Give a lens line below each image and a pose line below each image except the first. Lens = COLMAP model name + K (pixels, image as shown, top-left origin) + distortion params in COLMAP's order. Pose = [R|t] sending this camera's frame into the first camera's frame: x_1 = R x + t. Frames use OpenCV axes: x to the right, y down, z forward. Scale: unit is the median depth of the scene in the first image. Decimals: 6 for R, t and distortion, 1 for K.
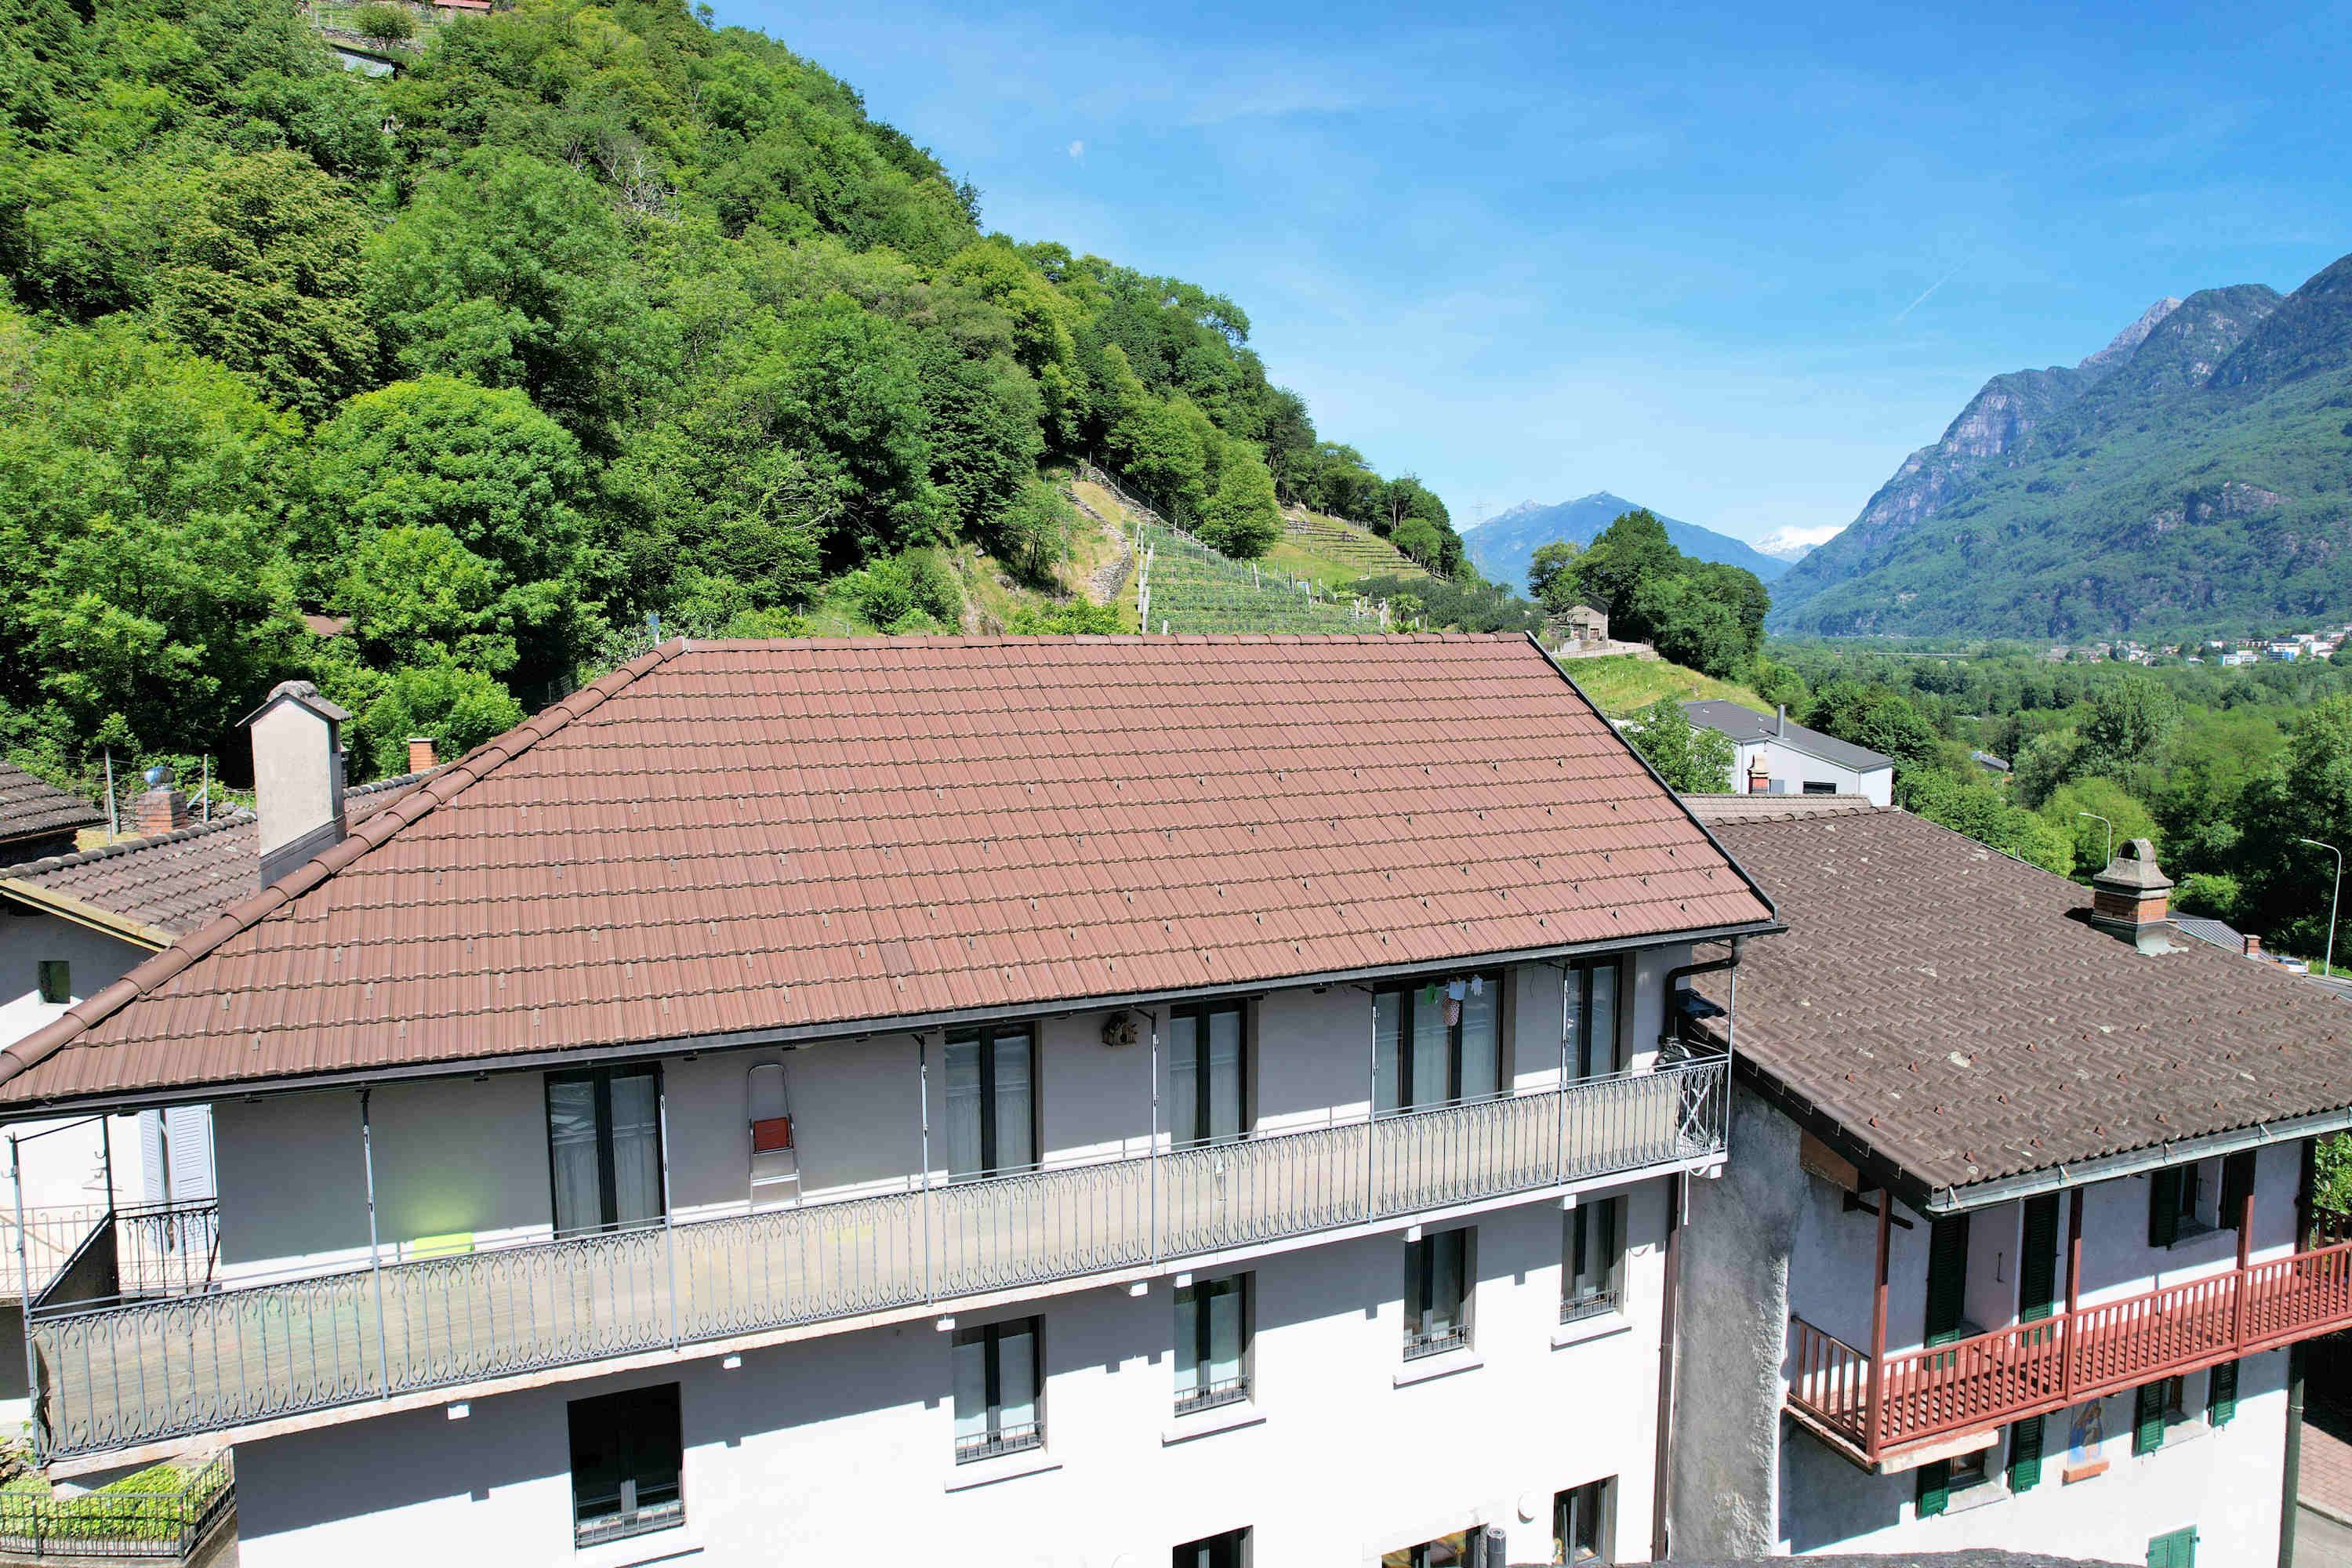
lens RADIAL K [[1501.1, 0, 1170.3], [0, 1501.1, 785.5], [0, 0, 1]] dist [-0.079595, 0.071415]
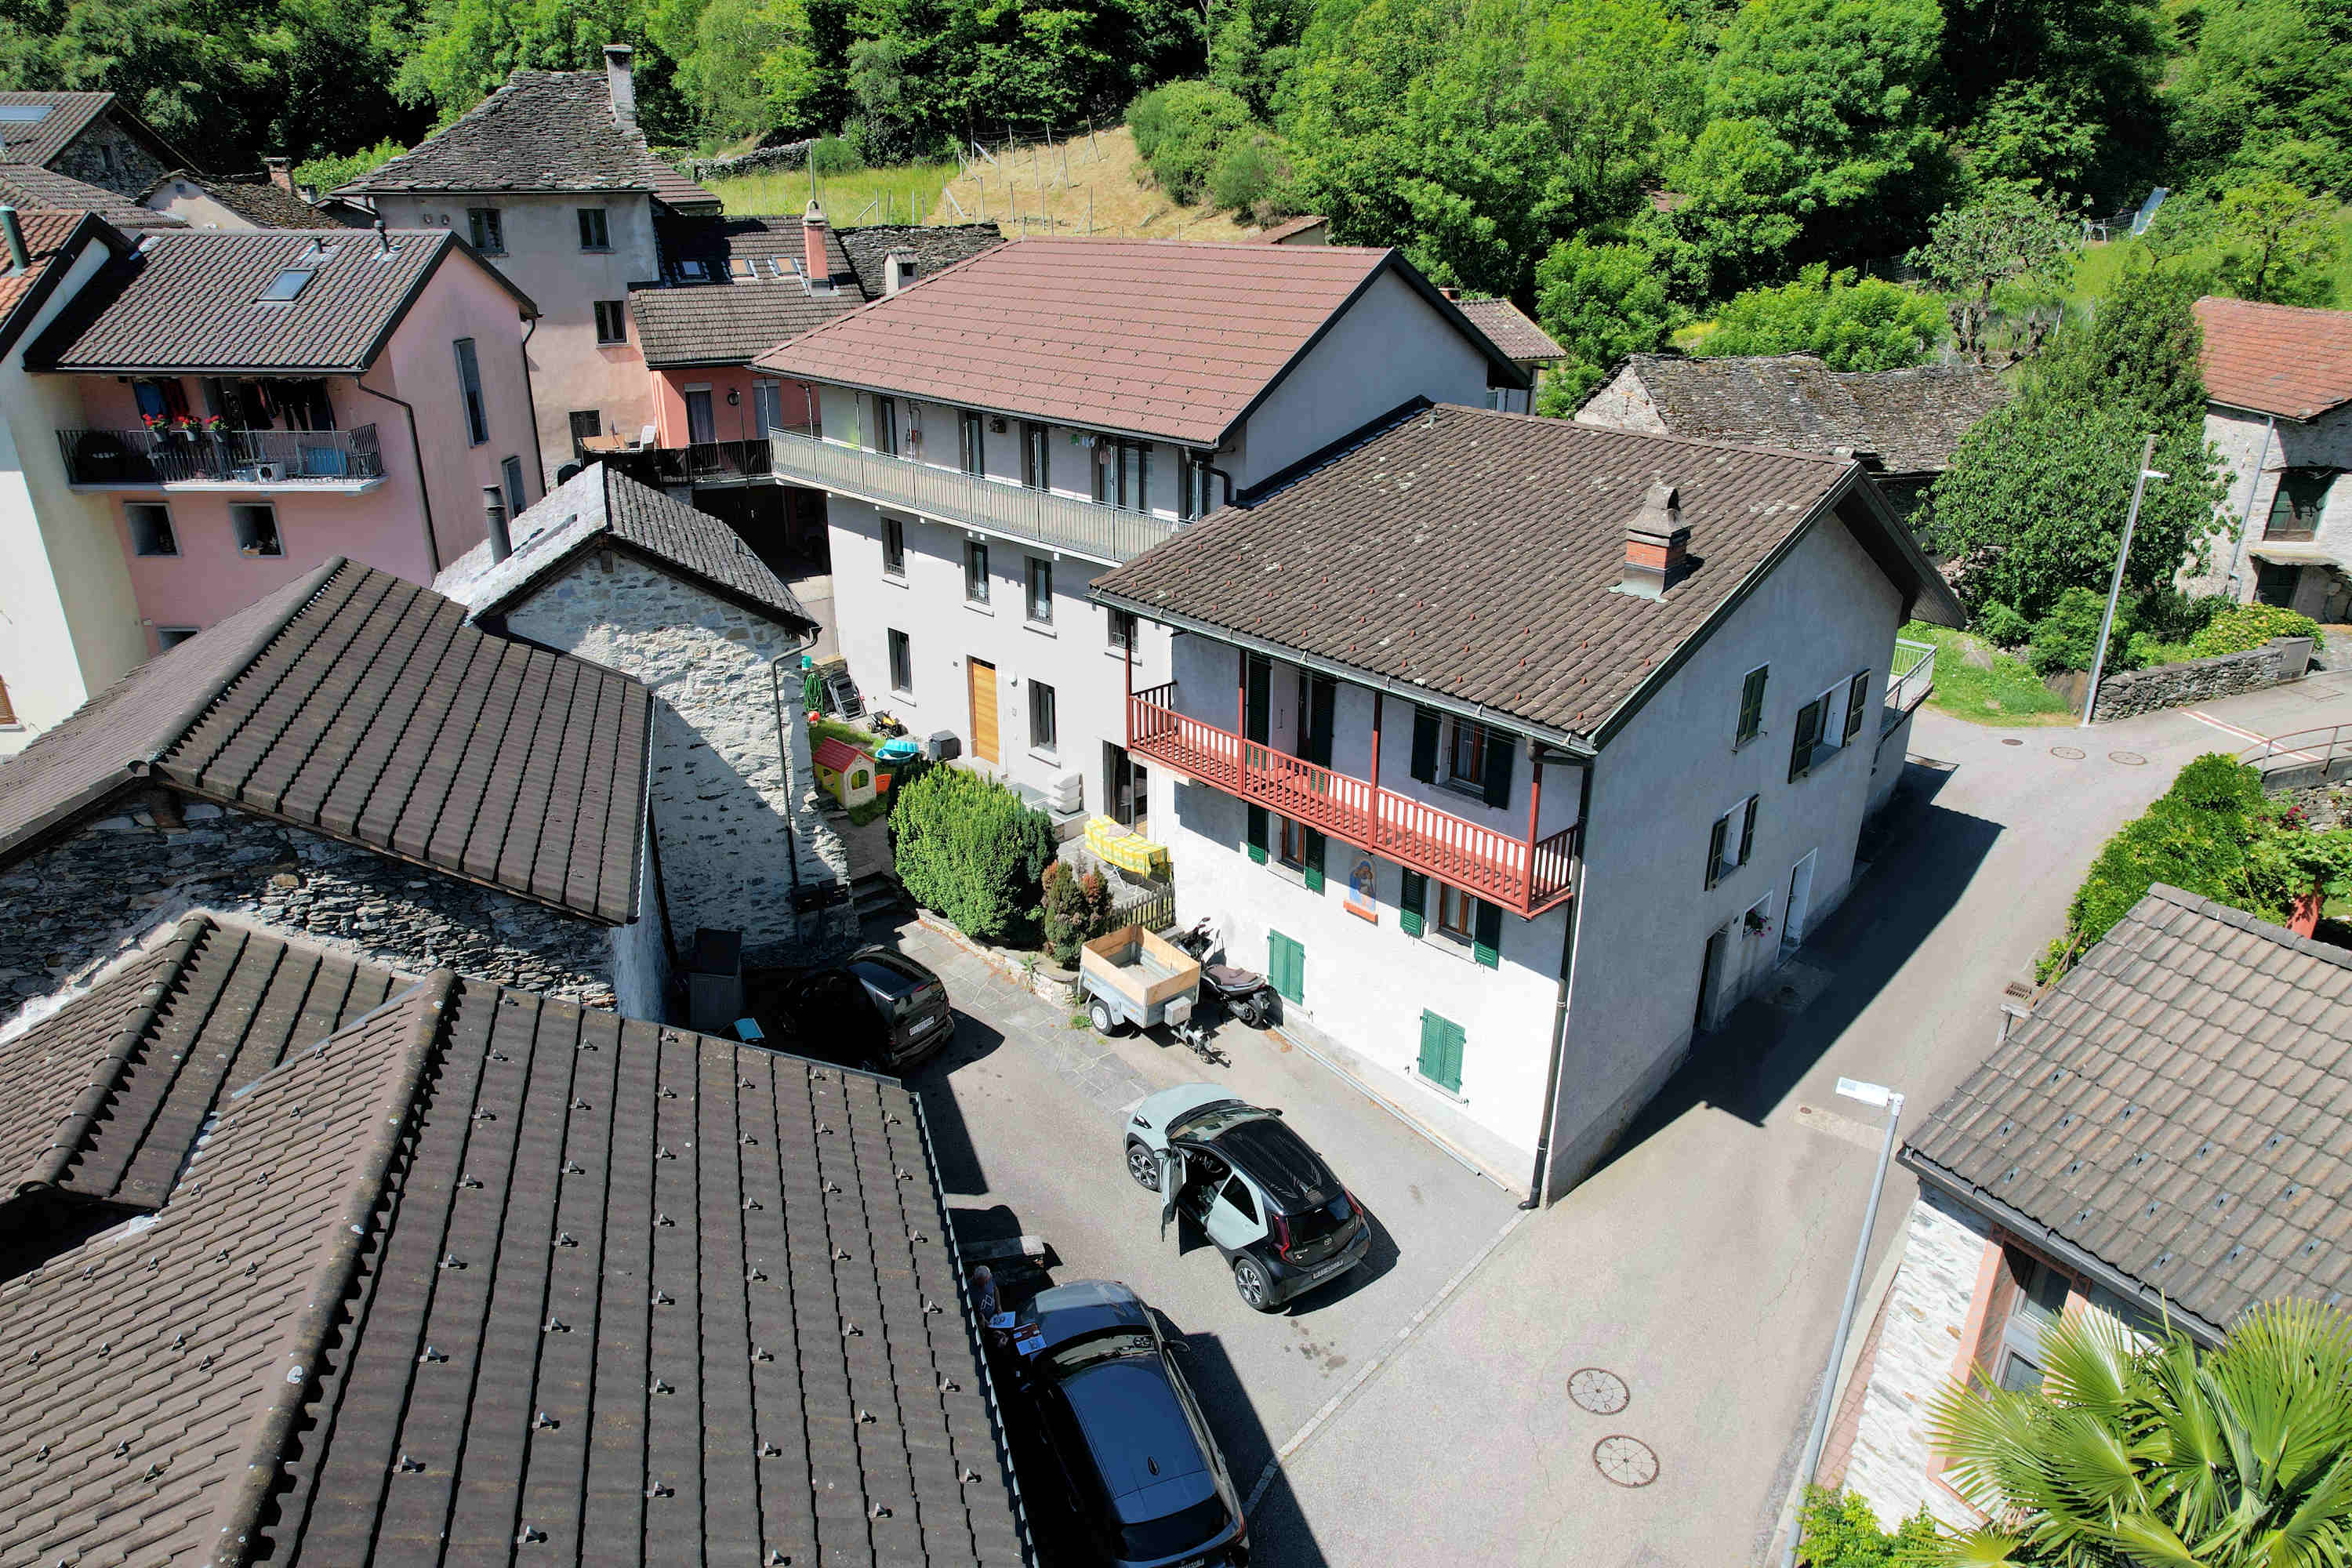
lens RADIAL K [[1501.1, 0, 1170.3], [0, 1501.1, 785.5], [0, 0, 1]] dist [-0.079595, 0.071415]
pose [[0.319339, 0.357265, -0.877715, 1.693734], [-0.097989, 0.933695, 0.344400, -0.094654], [0.942561, -0.023974, 0.333173, 0.379461]]
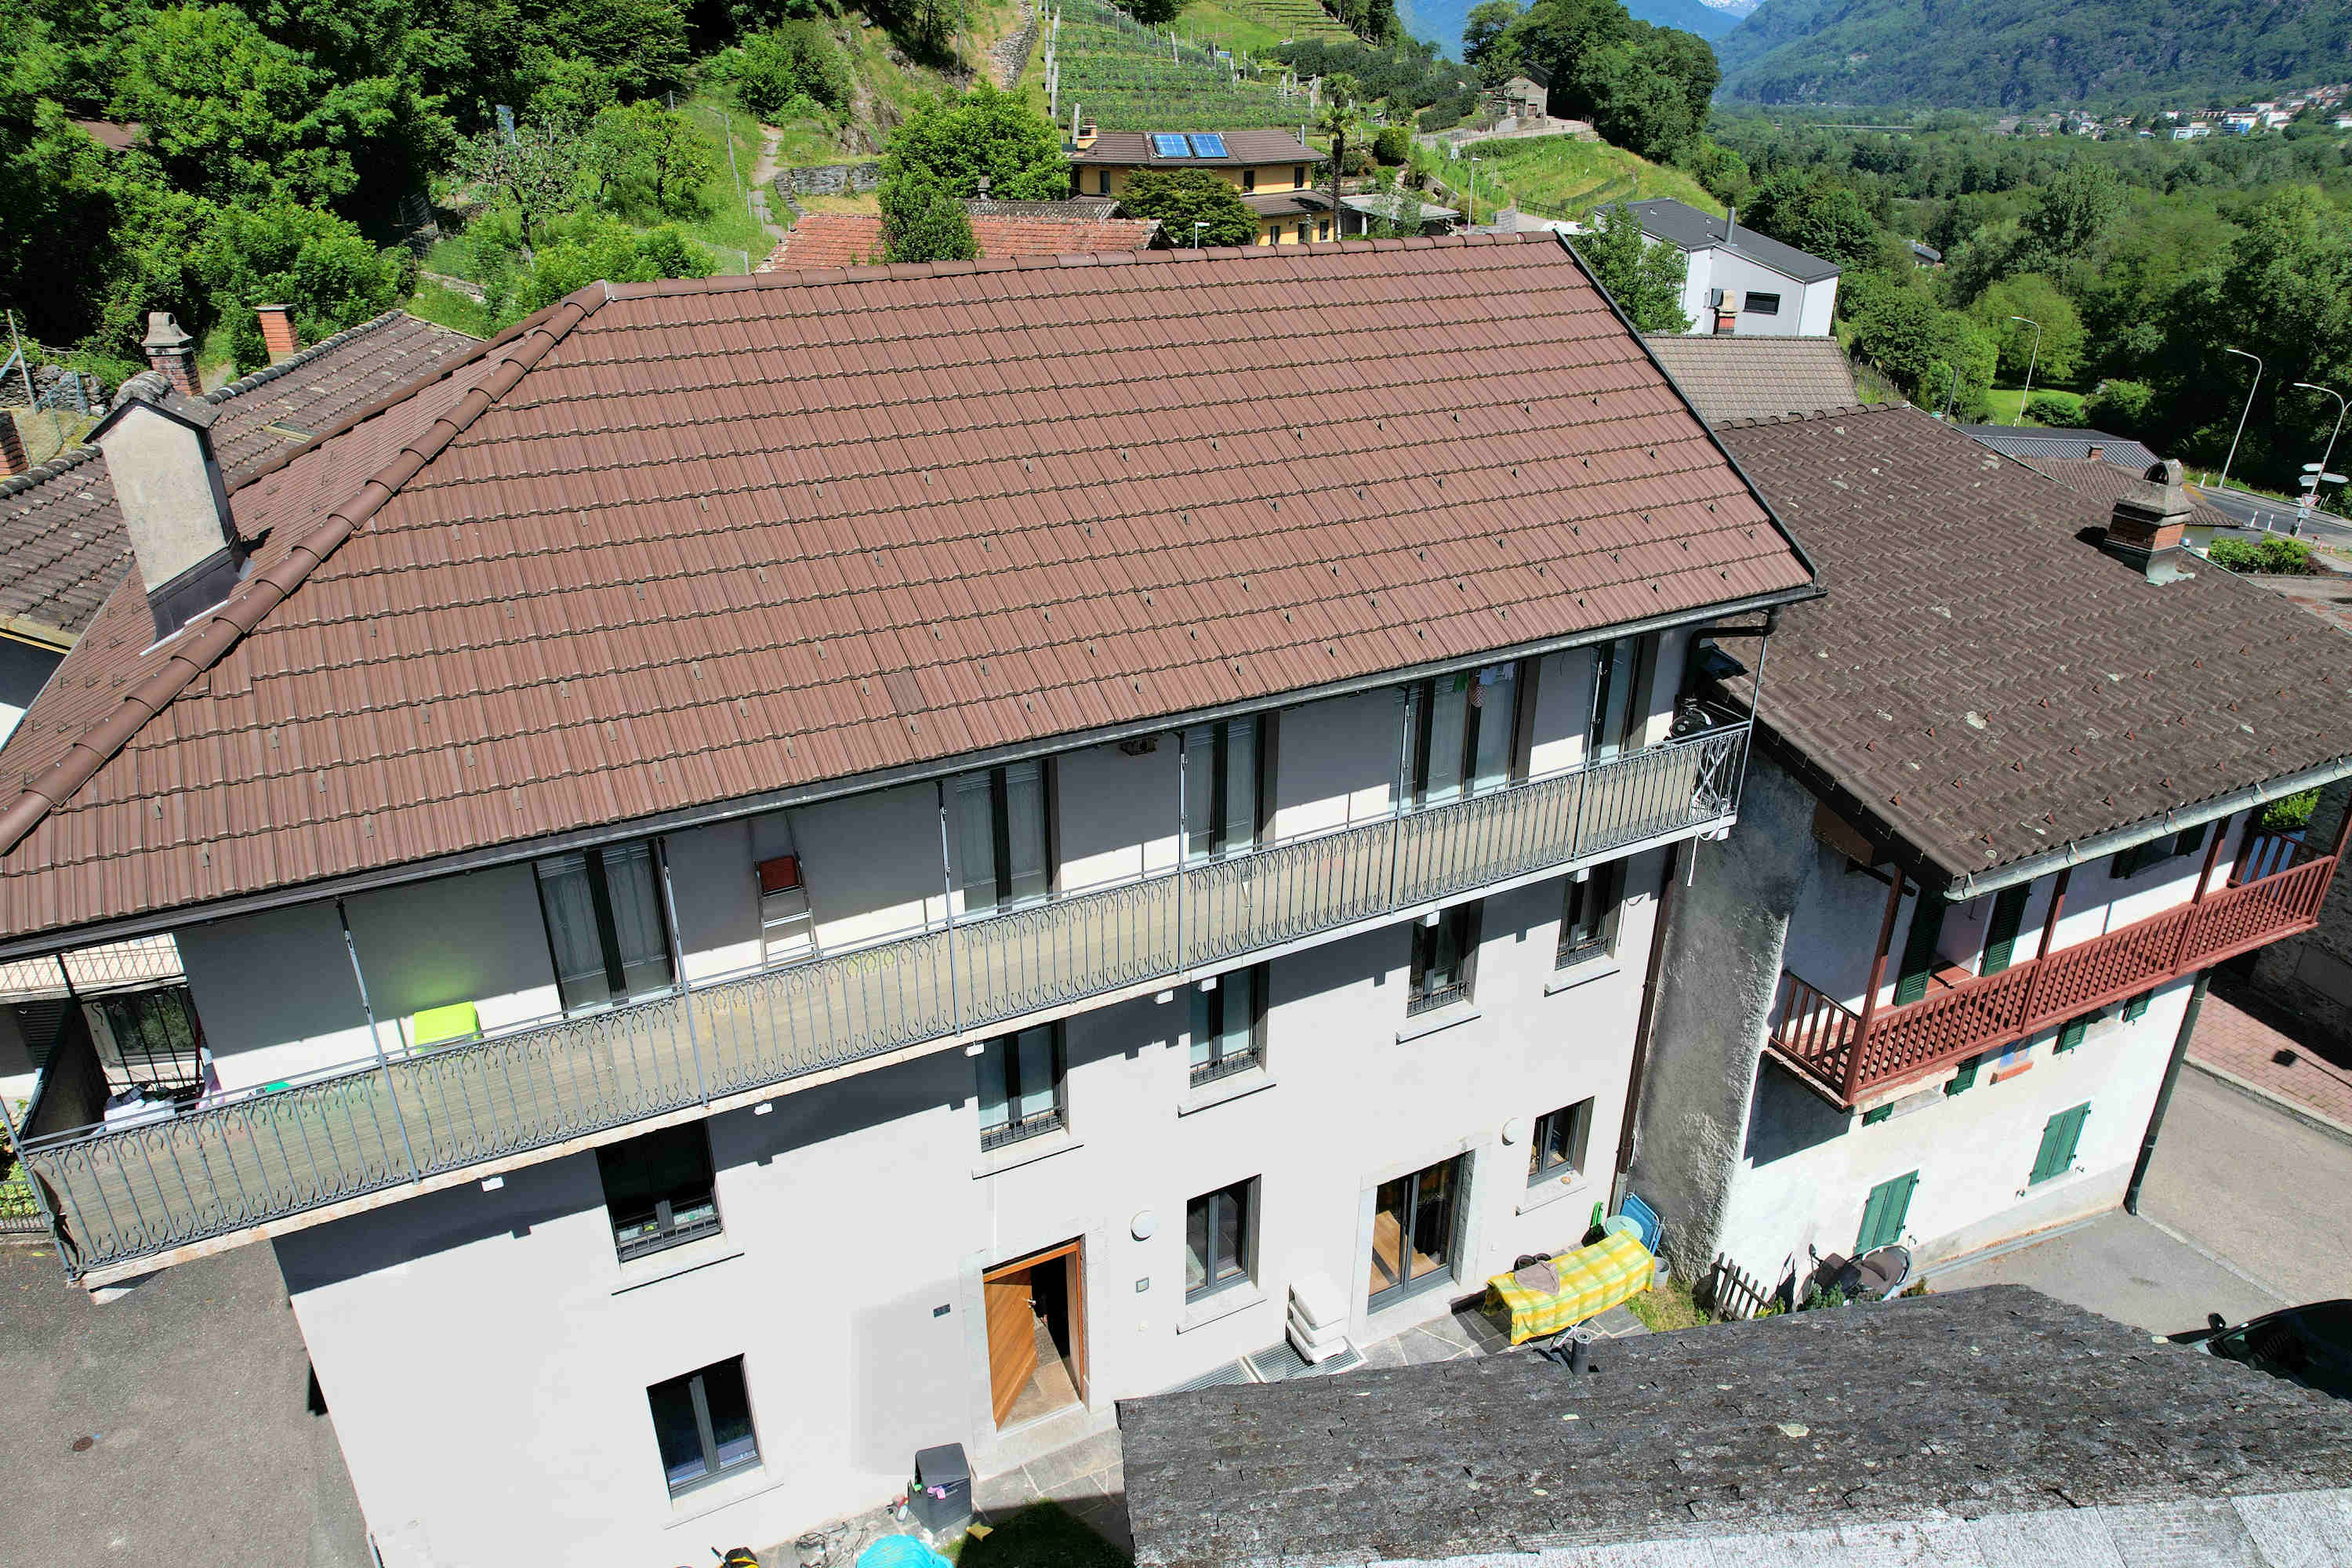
lens RADIAL K [[1501.1, 0, 1170.3], [0, 1501.1, 785.5], [0, 0, 1]] dist [-0.079595, 0.071415]
pose [[0.997983, -0.023630, 0.058912, -0.054207], [0.002882, 0.944038, 0.329825, -0.090025], [-0.063409, -0.328990, 0.942202, 0.084147]]
